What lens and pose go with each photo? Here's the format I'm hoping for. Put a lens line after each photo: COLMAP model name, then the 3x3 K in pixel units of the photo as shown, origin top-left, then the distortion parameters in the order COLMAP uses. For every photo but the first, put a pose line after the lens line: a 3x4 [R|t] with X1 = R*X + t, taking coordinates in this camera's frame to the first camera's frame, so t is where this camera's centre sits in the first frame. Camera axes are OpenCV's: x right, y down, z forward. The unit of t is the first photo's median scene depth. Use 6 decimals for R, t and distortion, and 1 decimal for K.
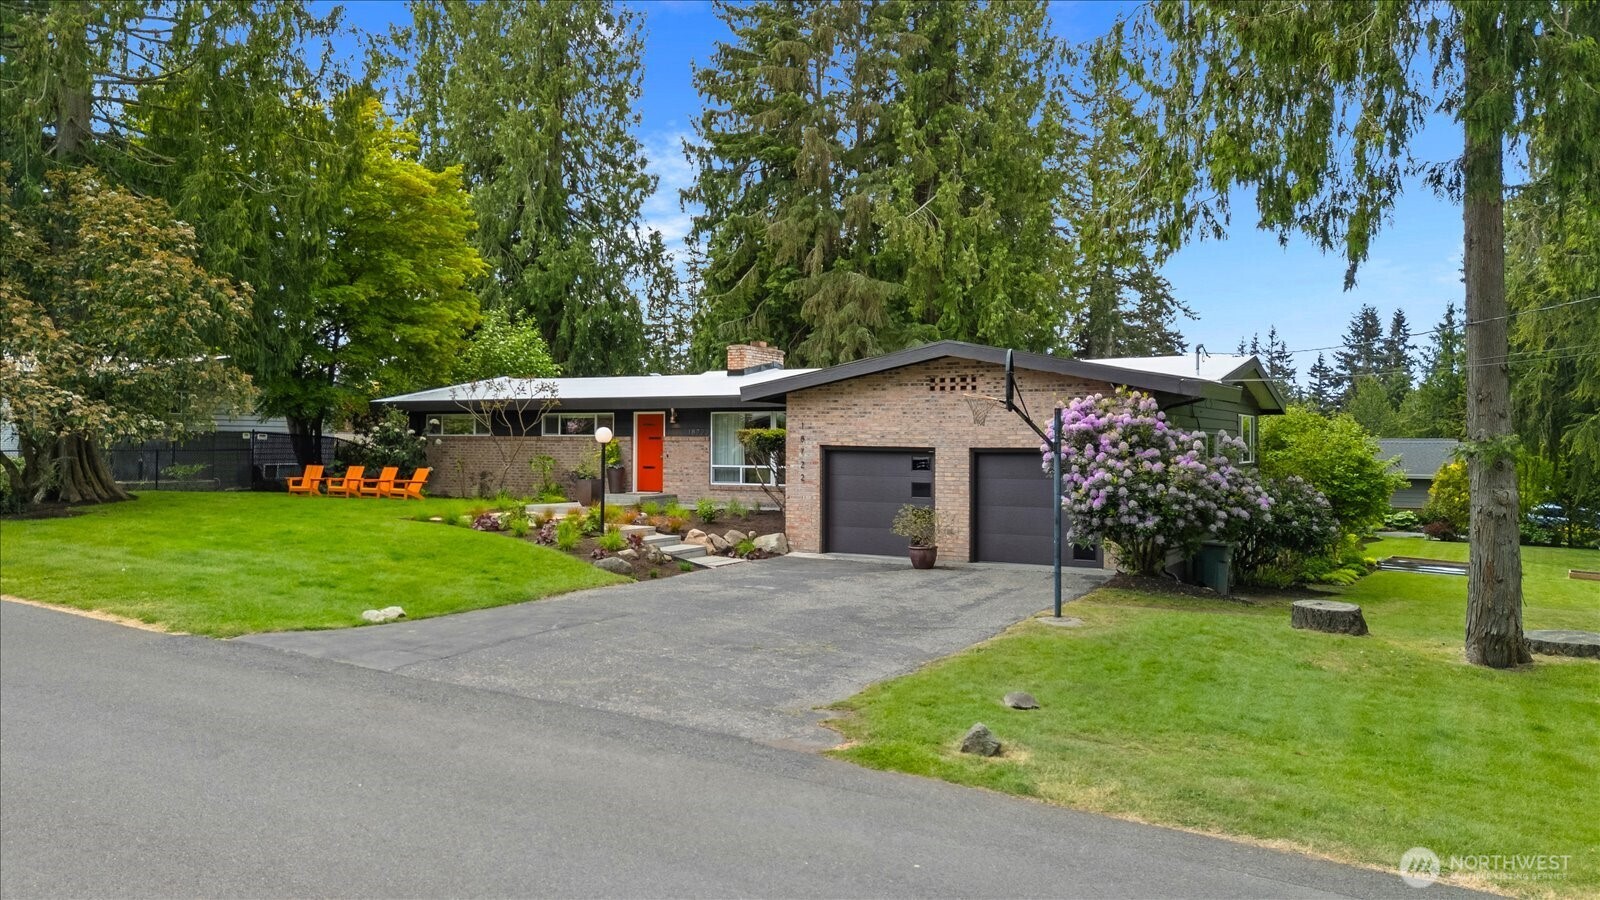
lens RADIAL K [[1191.8, 0, 815.7], [0, 1191.8, 439.3], [0, 0, 1]] dist [0.061914, -0.037410]
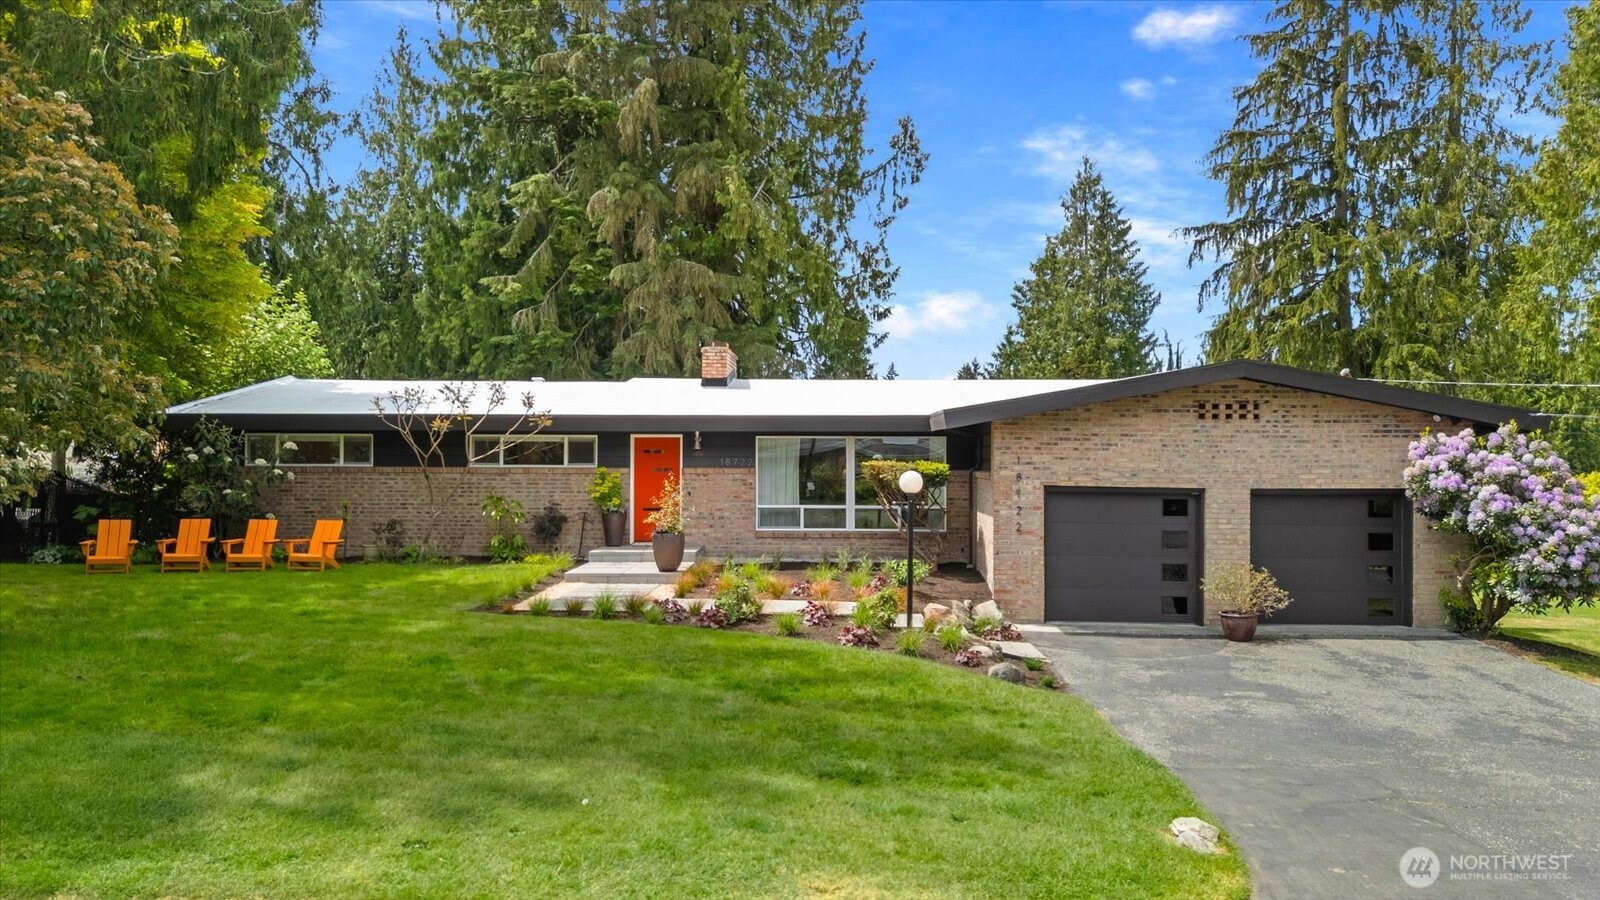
lens RADIAL K [[1191.8, 0, 820.6], [0, 1191.8, 457.6], [0, 0, 1]] dist [0.061914, -0.037410]
pose [[0.890217, -0.005671, 0.455500, -0.403494], [-0.001337, 0.999886, 0.015060, -0.020820], [-0.455534, -0.014016, 0.890108, 0.306075]]
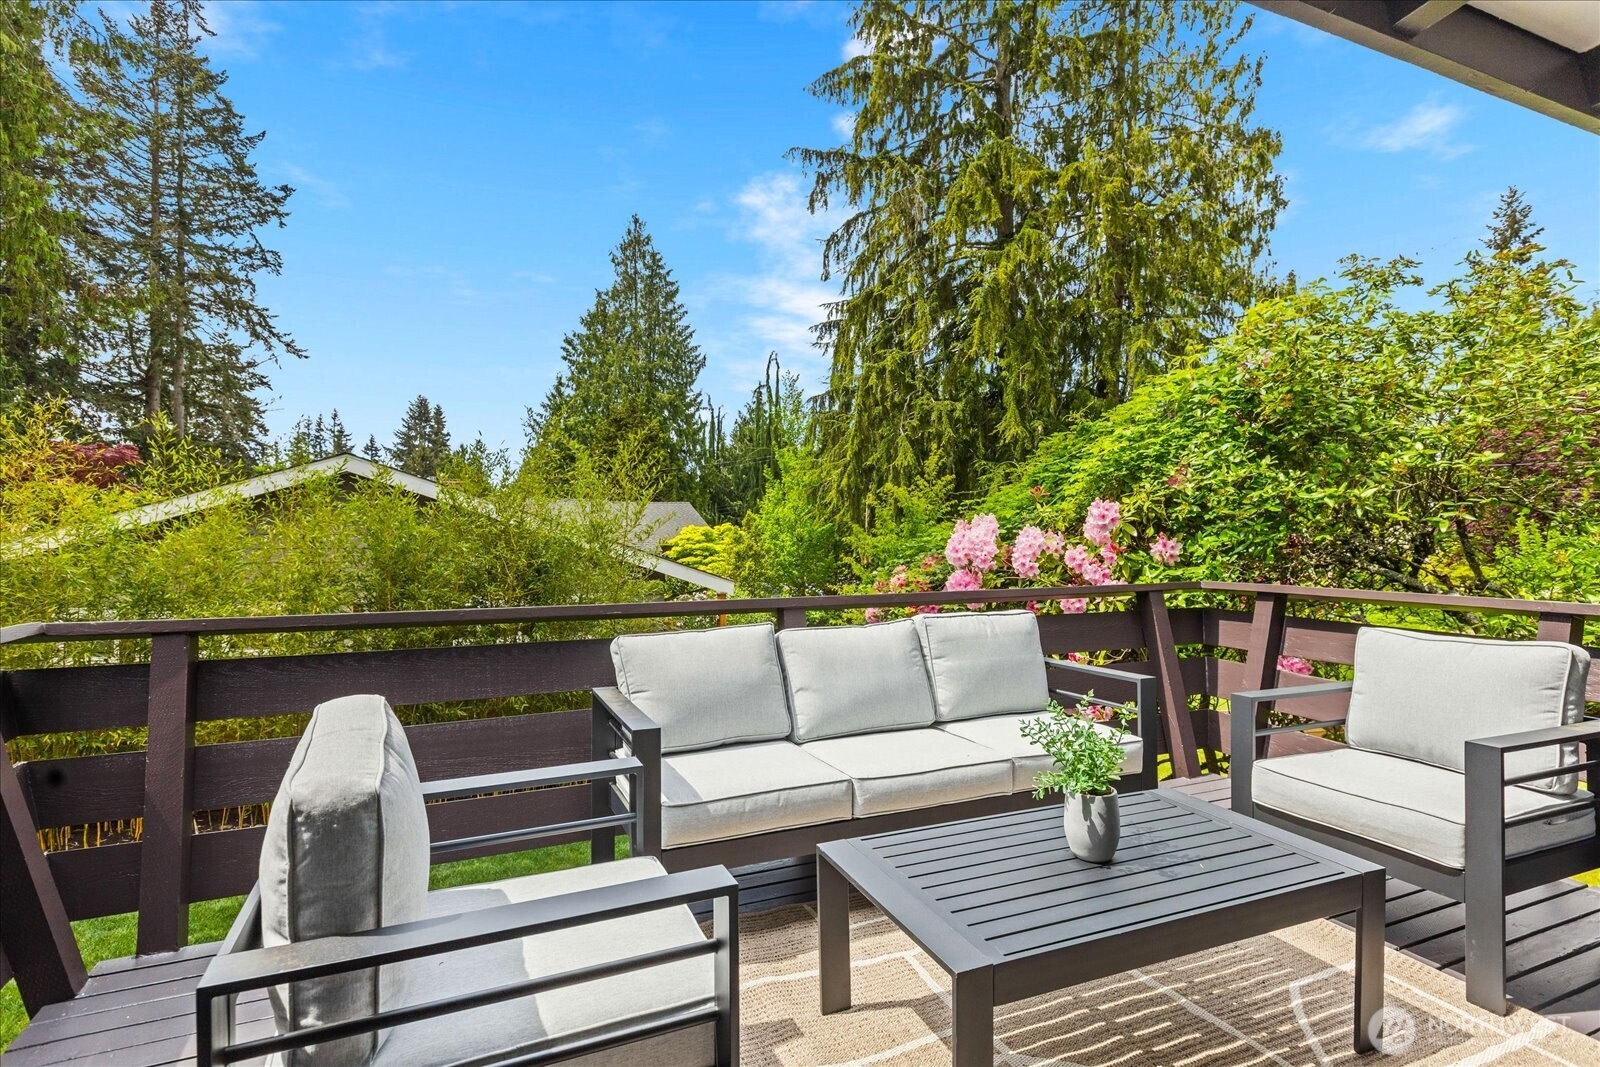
lens RADIAL K [[803.5, 0, 792.3], [0, 803.5, 525.5], [0, 0, 1]] dist [0.004587, -0.000154]
pose [[0.625866, -0.011226, 0.779850, 0.275696], [-0.010873, 0.999674, 0.023117, 0.011084], [-0.779855, -0.022947, 0.625539, 1.168383]]
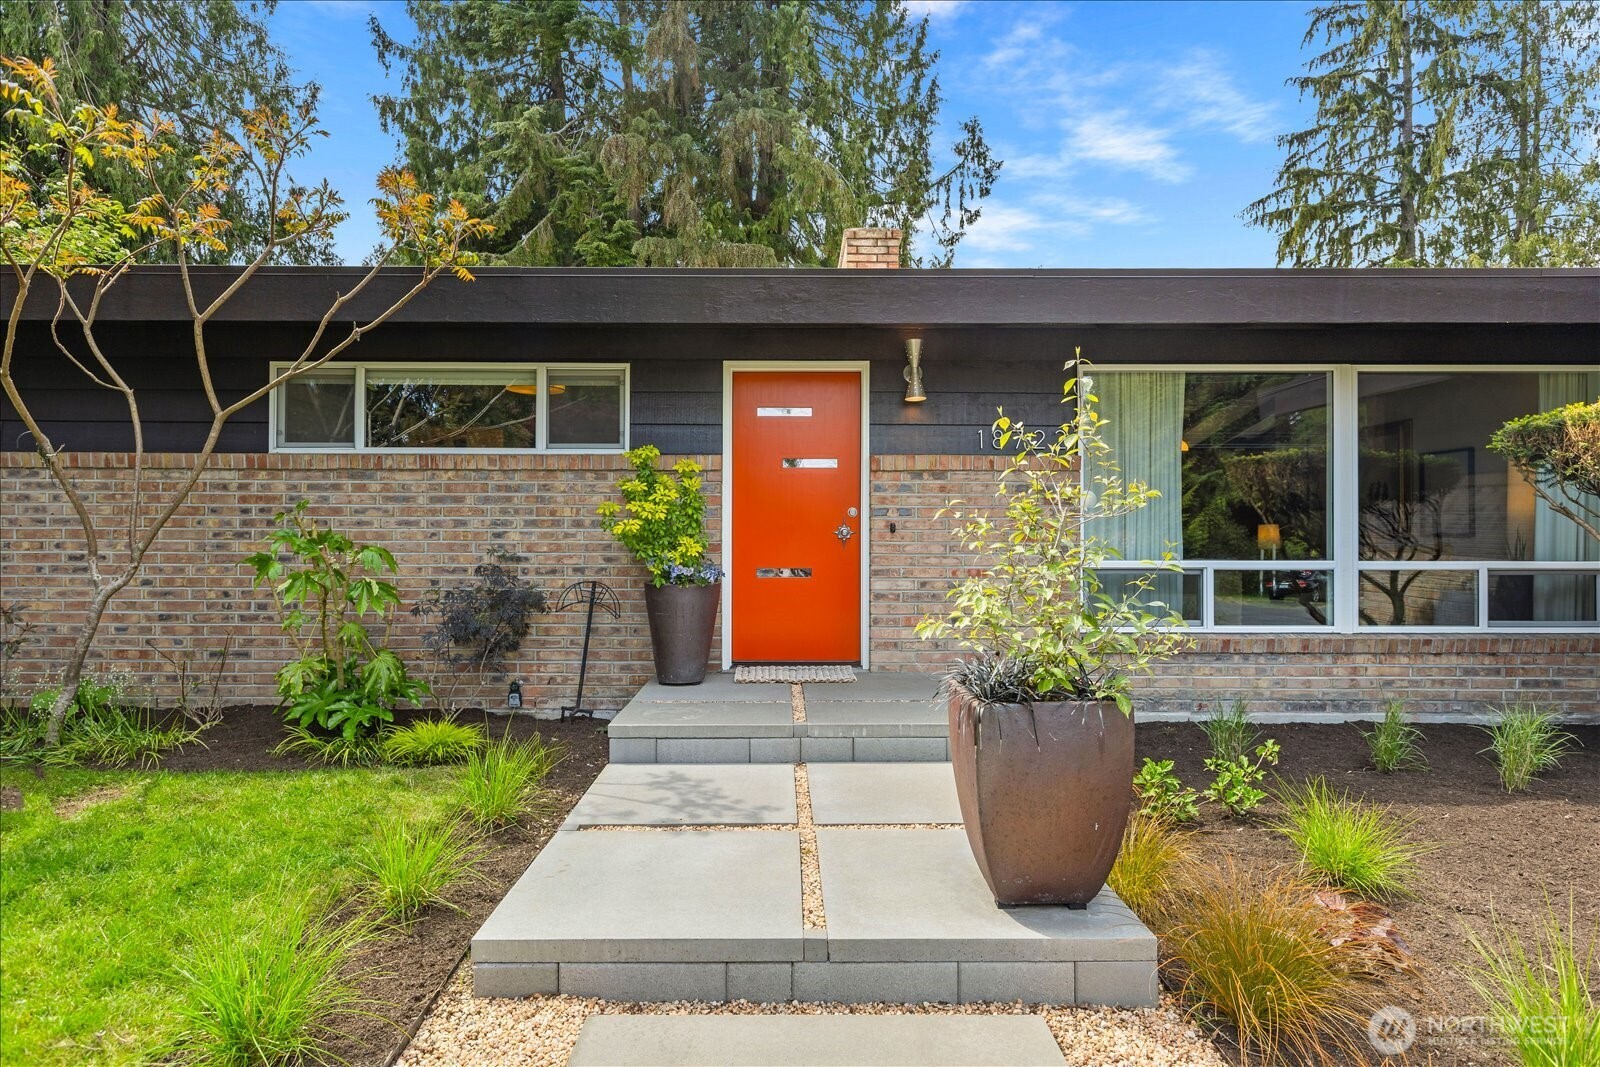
lens RADIAL K [[883.6, 0, 797.8], [0, 883.6, 525.3], [0, 0, 1]] dist [0.000427, 0.000115]
pose [[0.877410, 0.000236, 0.479742, -0.242969], [-0.000124, 1.000000, -0.000265, 0.013743], [-0.479742, 0.000173, 0.877410, 0.865463]]
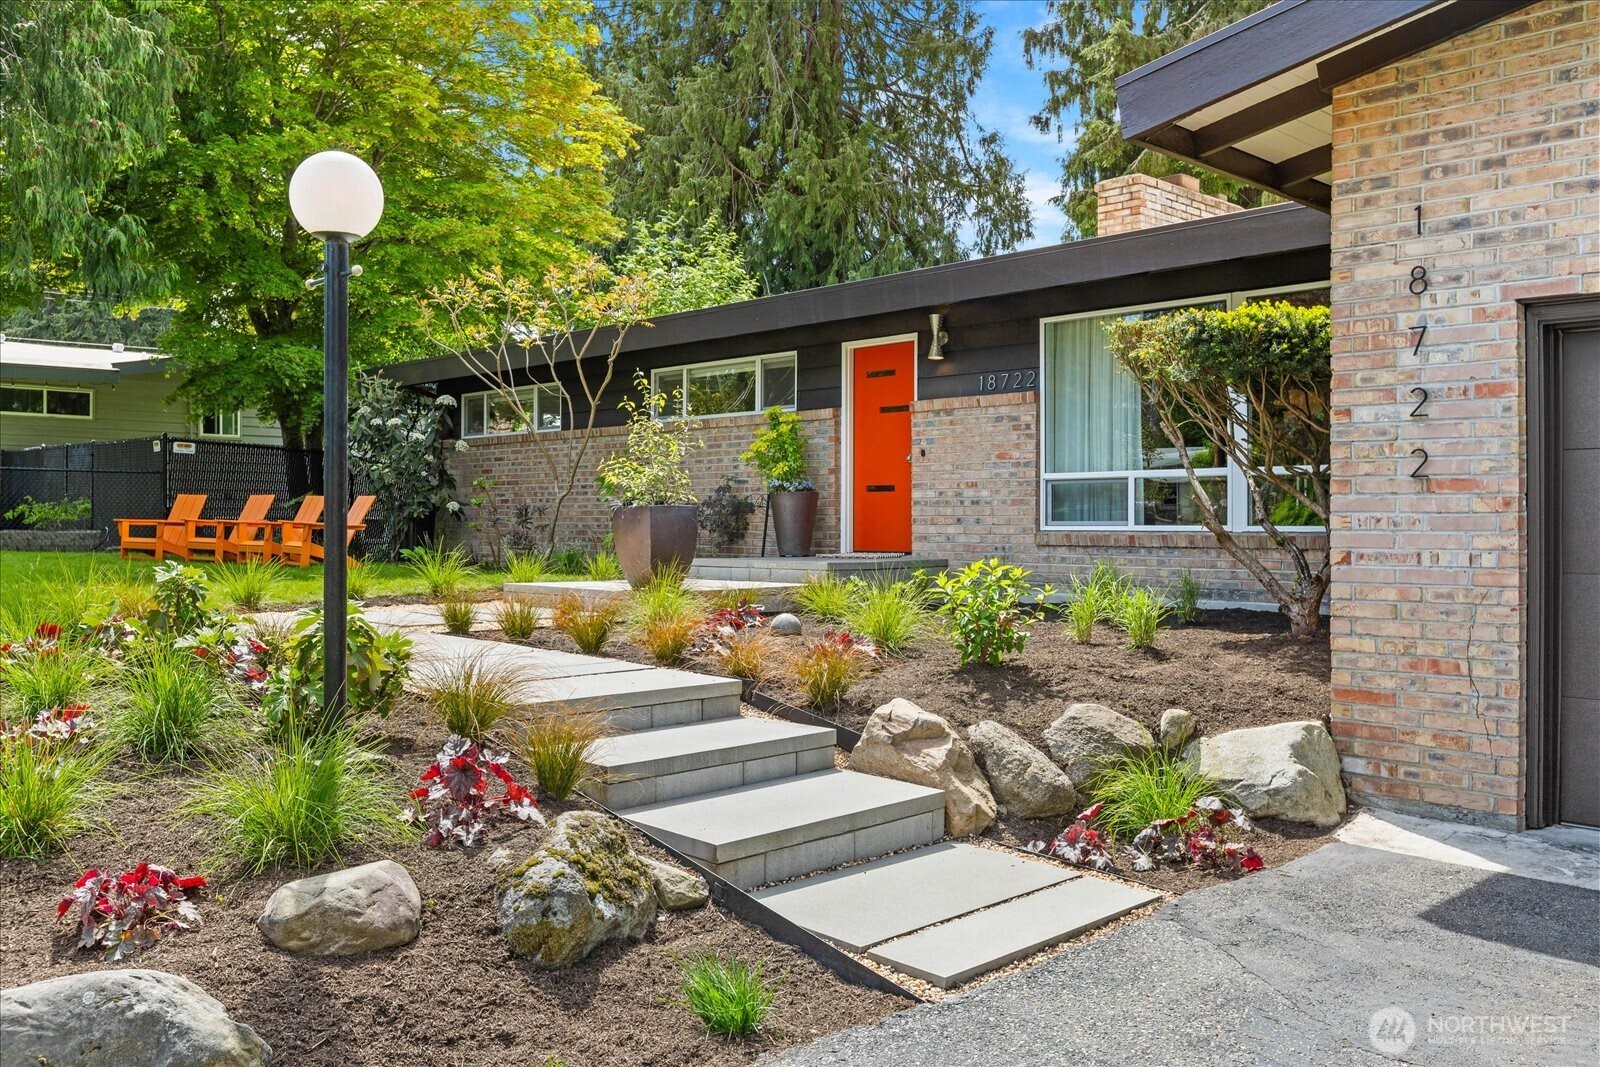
lens RADIAL K [[1345.7, 0, 806.1], [0, 1345.7, 524.9], [0, 0, 1]] dist [0.002070, -0.002288]
pose [[0.953285, -0.003553, -0.302052, -0.035987], [0.005313, 0.999973, 0.005004, 0.034433], [0.302026, -0.006375, 0.953278, 0.618942]]
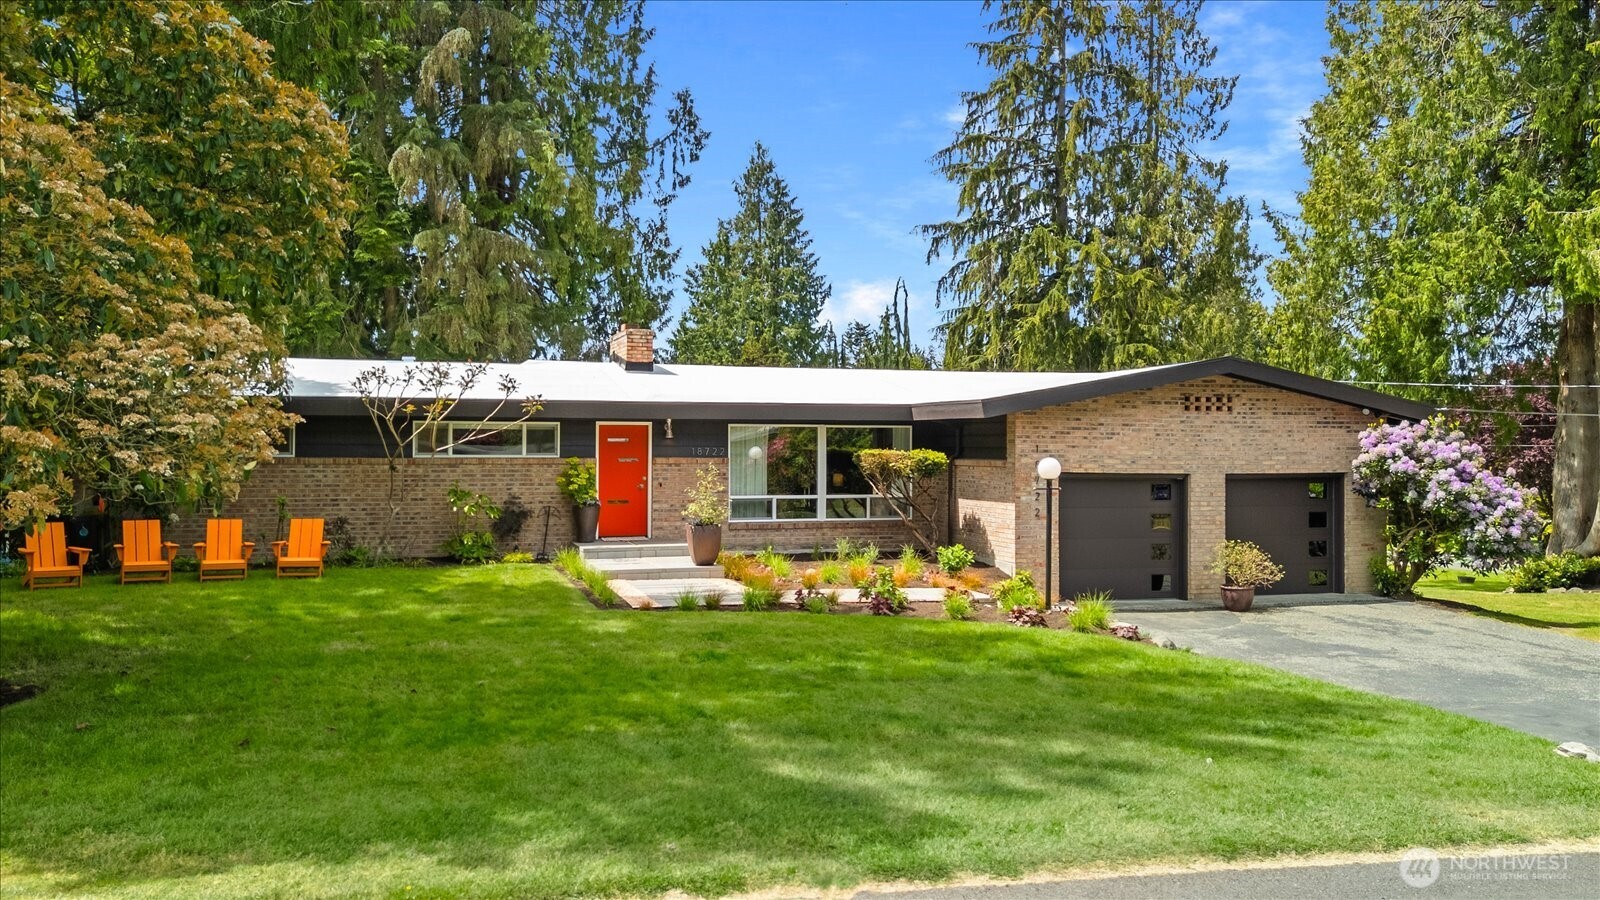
lens RADIAL K [[1259.0, 0, 814.9], [0, 1259.0, 452.2], [0, 0, 1]] dist [0.061393, -0.005874]
pose [[0.693808, -0.008748, 0.720107, -0.616750], [-0.004737, 0.999849, 0.016709, -0.018968], [-0.720145, -0.015004, 0.693662, 0.429449]]
